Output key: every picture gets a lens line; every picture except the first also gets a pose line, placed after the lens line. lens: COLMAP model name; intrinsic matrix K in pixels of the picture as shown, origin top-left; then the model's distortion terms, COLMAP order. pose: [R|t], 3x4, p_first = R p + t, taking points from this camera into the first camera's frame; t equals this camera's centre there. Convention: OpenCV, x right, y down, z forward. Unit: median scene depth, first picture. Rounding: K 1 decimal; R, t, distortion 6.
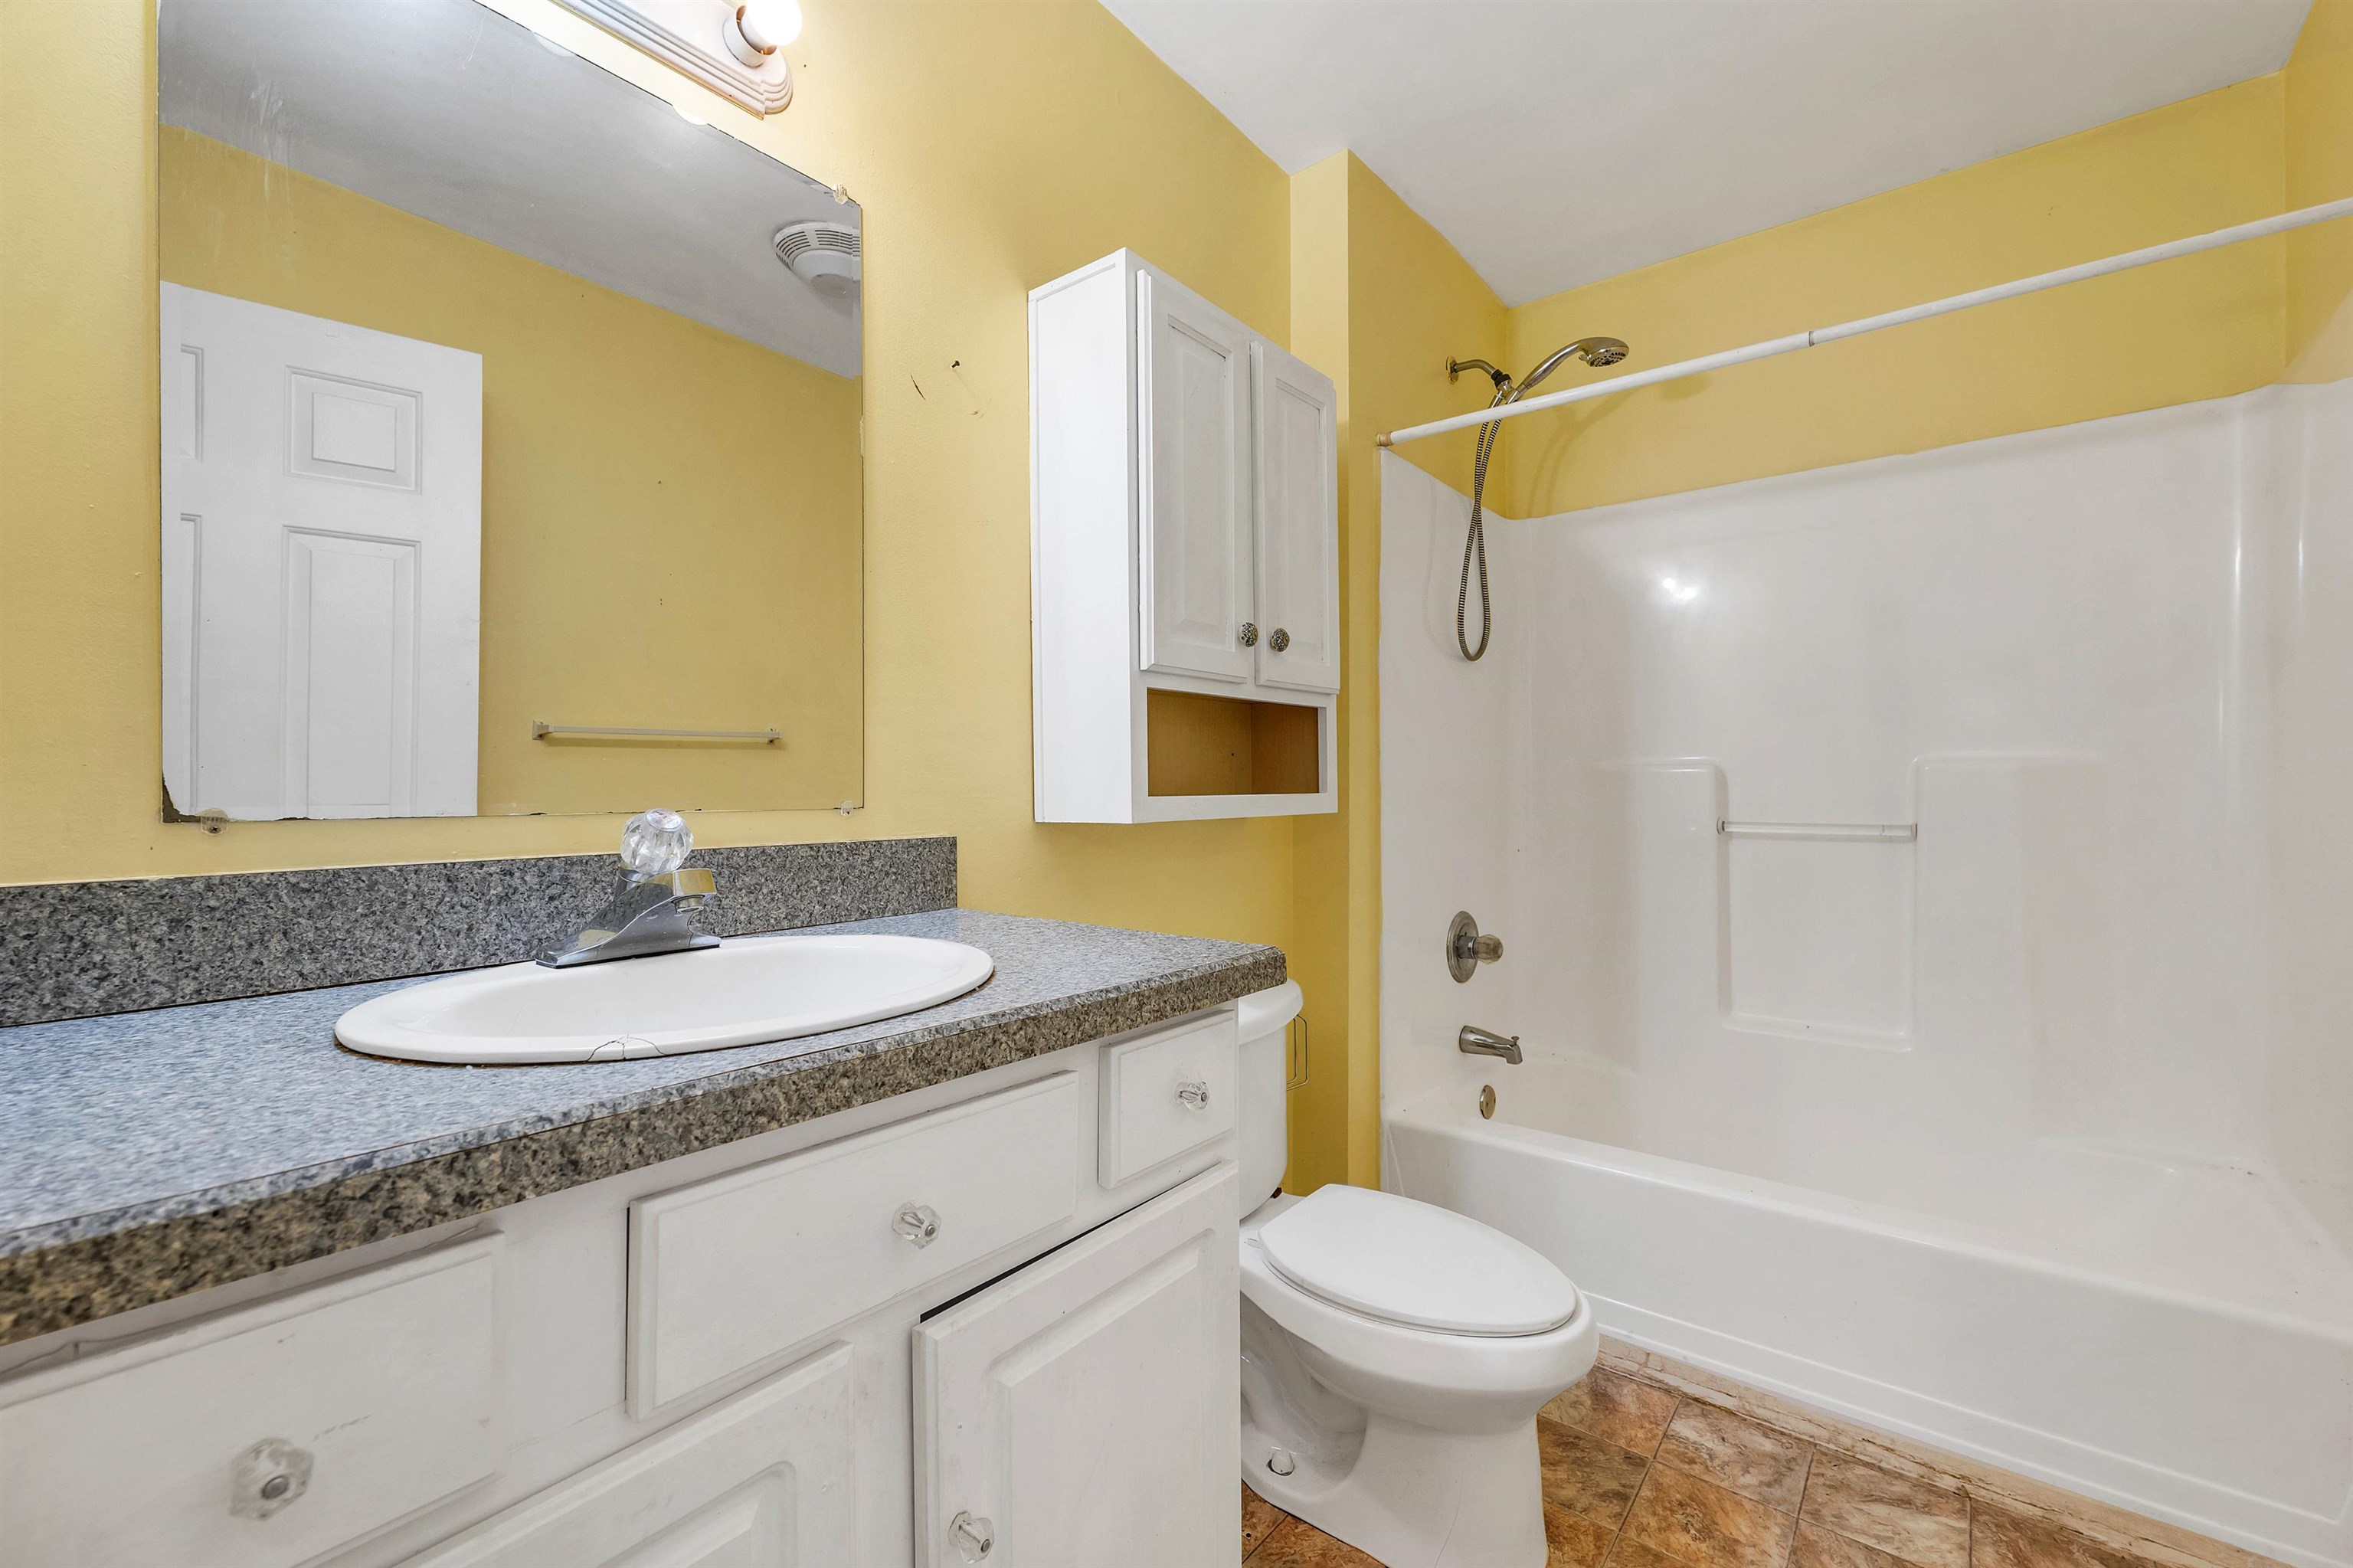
lens RADIAL K [[987.7, 0, 1175.1], [0, 987.7, 770.3], [0, 0, 1]] dist [0.000095, -0.000693]
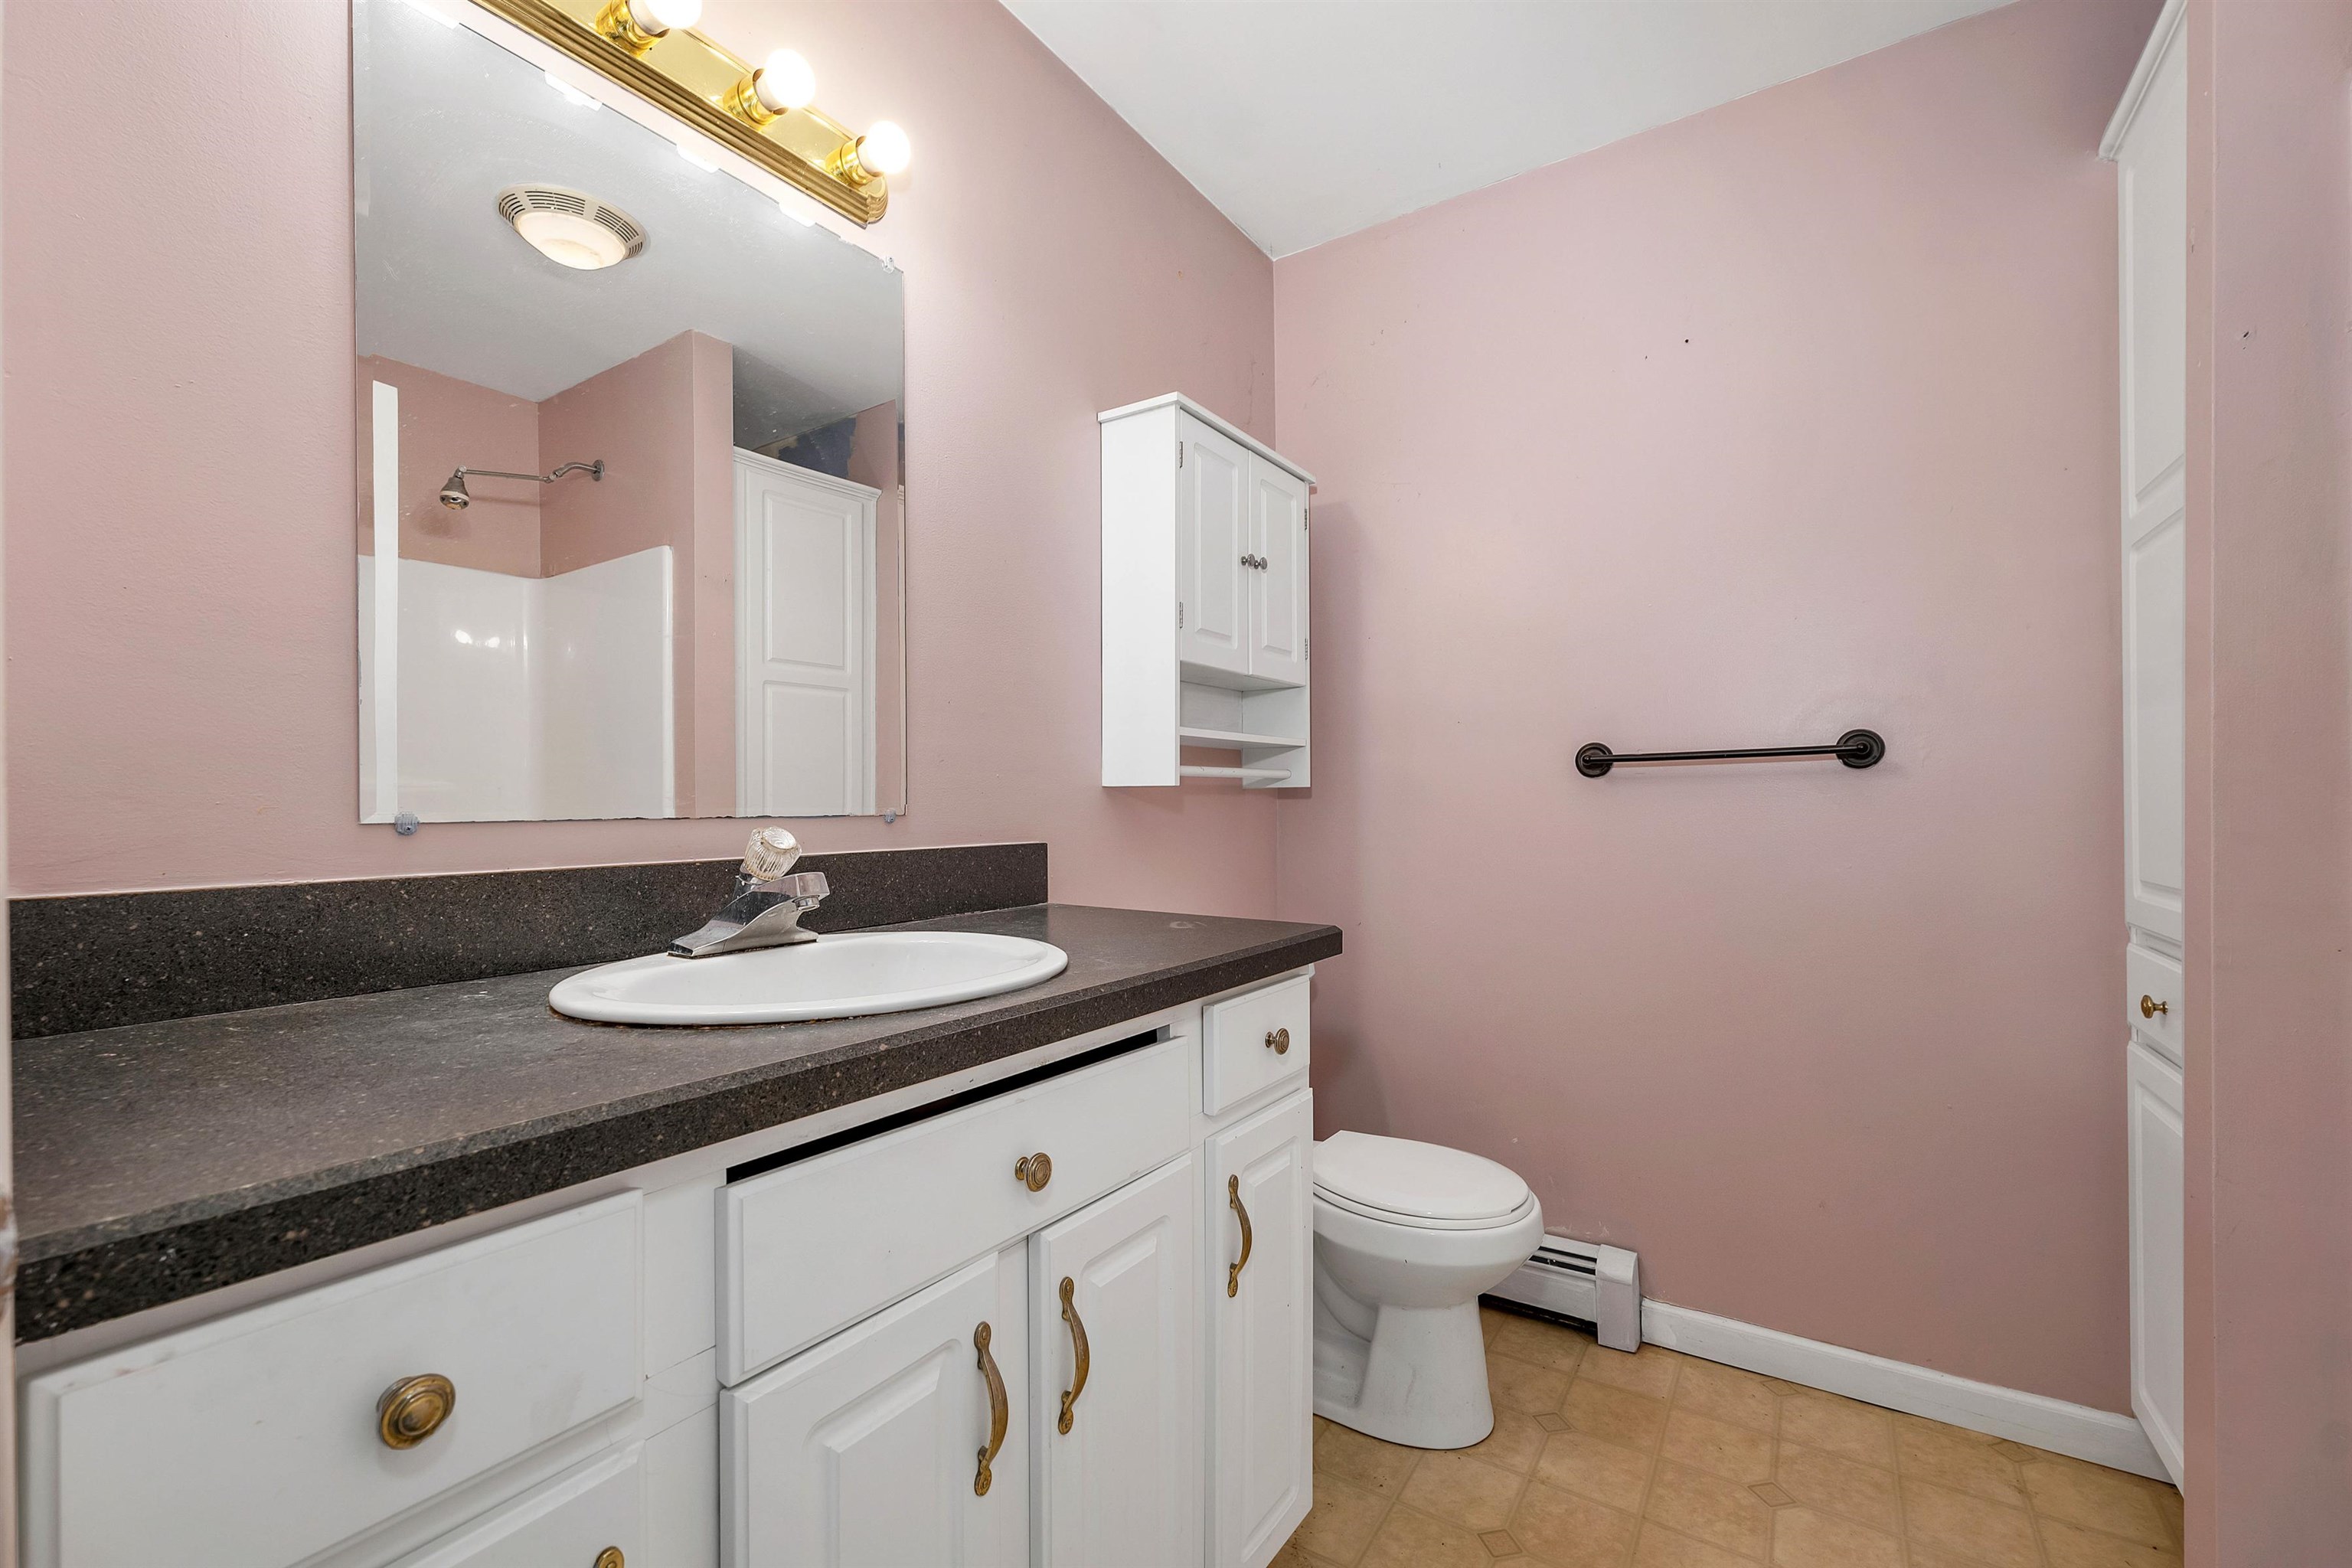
lens RADIAL K [[988.4, 0, 1176.0], [0, 988.4, 784.0], [0, 0, 1]] dist [0.000654, 0.000112]
pose [[0.994969, 0.009105, 0.099766, -0.175416], [-0.008660, 0.999951, -0.004886, -0.003297], [-0.099806, 0.003998, 0.994999, -0.205664]]
